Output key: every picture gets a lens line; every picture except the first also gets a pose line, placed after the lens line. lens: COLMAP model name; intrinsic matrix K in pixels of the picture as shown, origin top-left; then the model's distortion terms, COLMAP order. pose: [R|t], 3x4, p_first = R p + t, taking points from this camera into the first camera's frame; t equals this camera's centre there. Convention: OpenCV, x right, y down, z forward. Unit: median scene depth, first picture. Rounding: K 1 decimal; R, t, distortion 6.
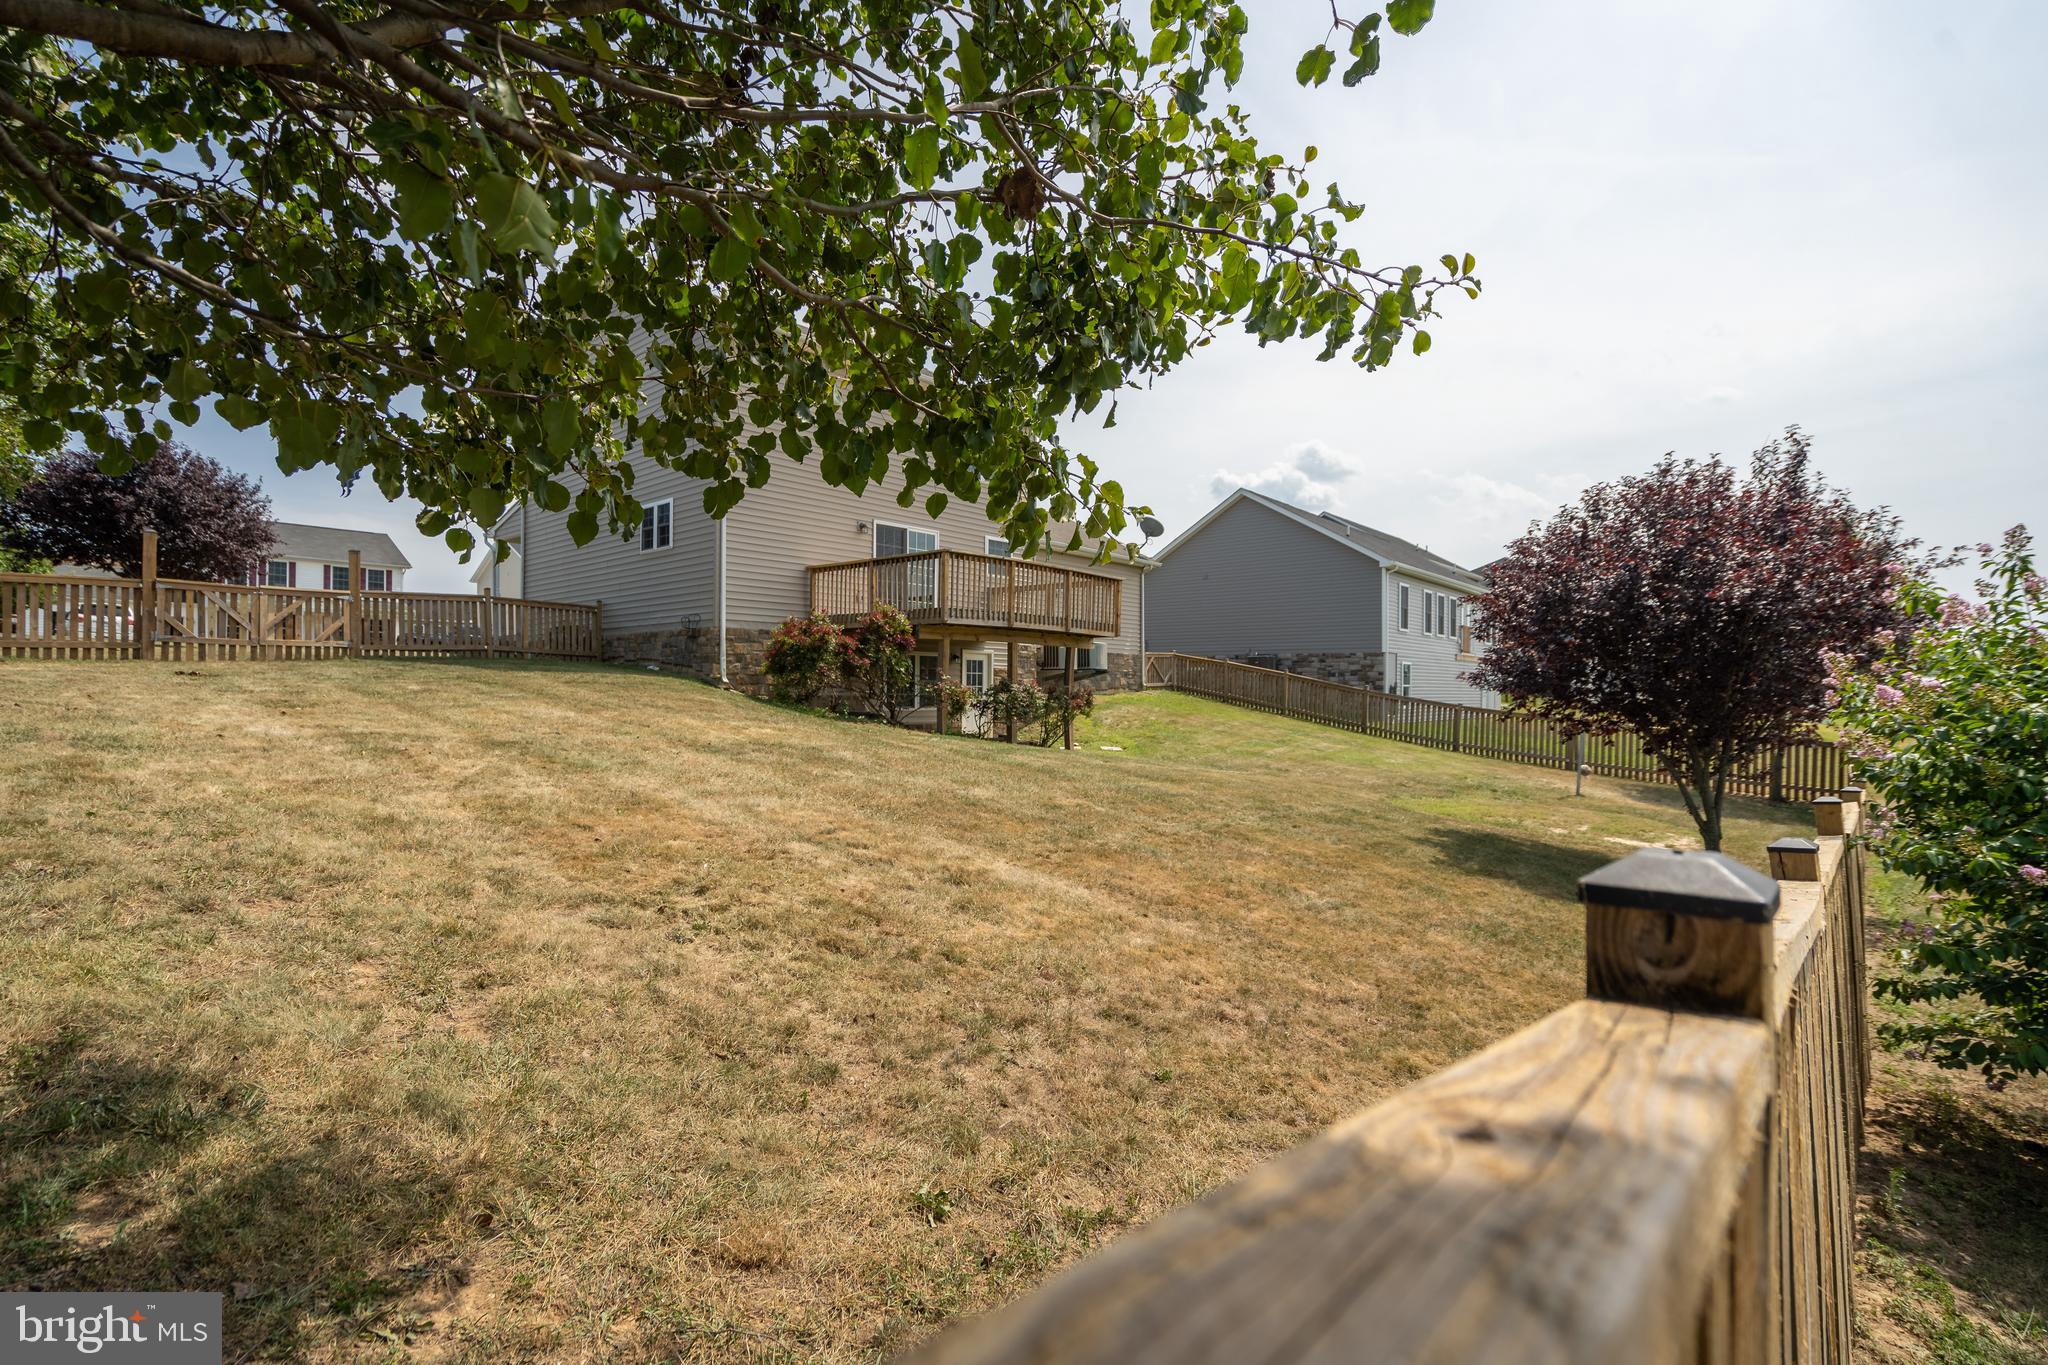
lens RADIAL K [[926.1, 0, 1024.0], [0, 926.1, 682.5], [0, 0, 1]] dist [-0.001522, -0.000079]
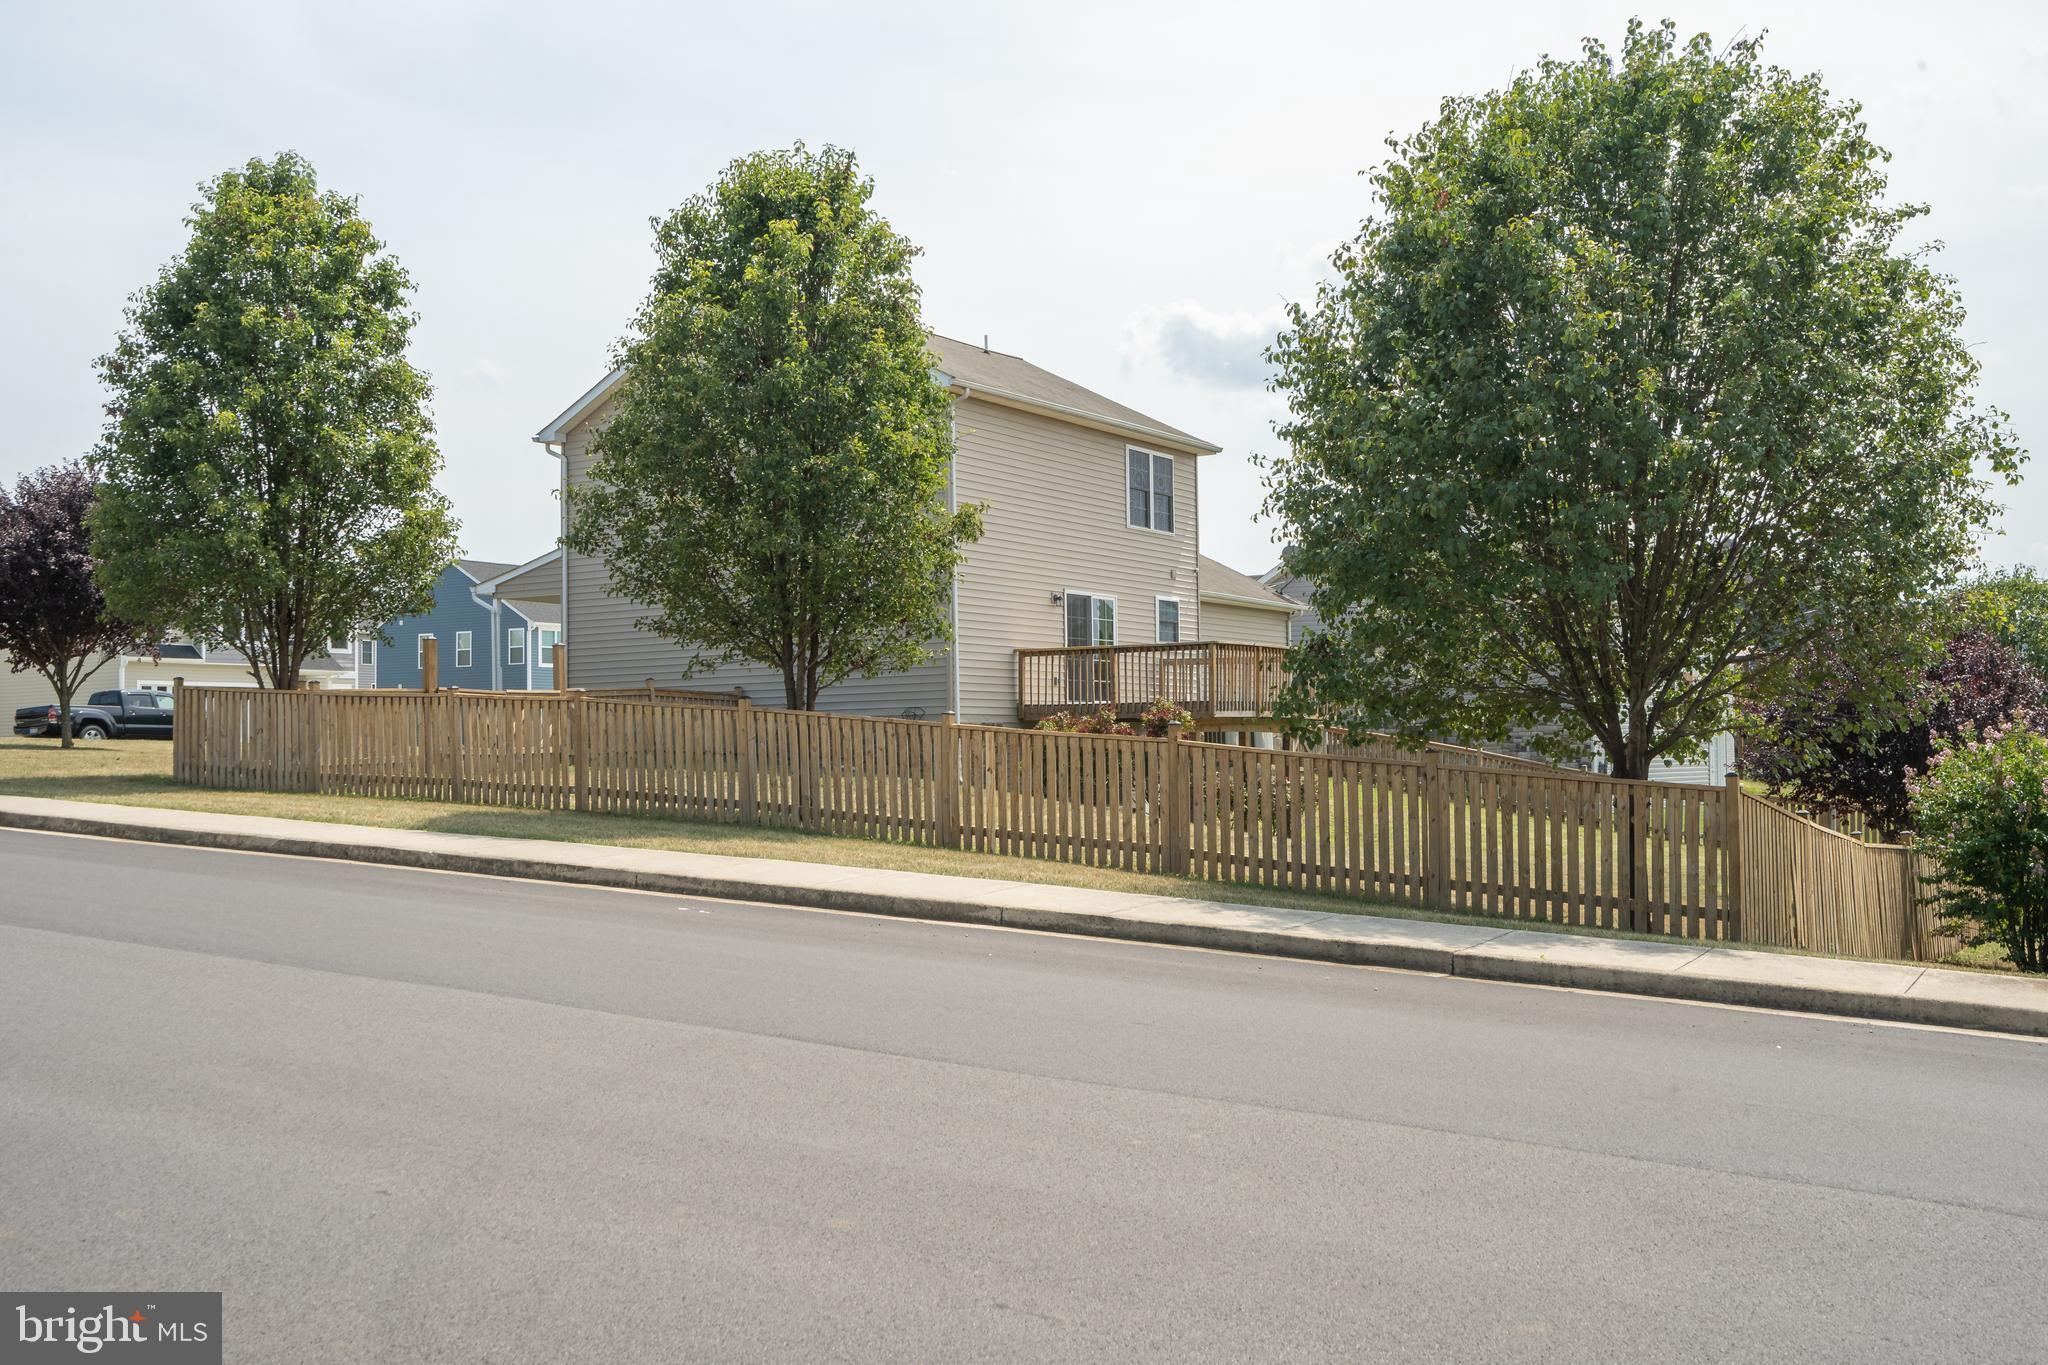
lens RADIAL K [[2049.2, 0, 1019.3], [0, 2049.2, 754.8], [0, 0, 1]] dist [0.072872, 0.003136]
pose [[0.989485, -0.018668, 0.143426, -0.489799], [0.018203, 0.999824, 0.004552, -0.031241], [-0.143486, -0.001893, 0.989651, -0.903069]]
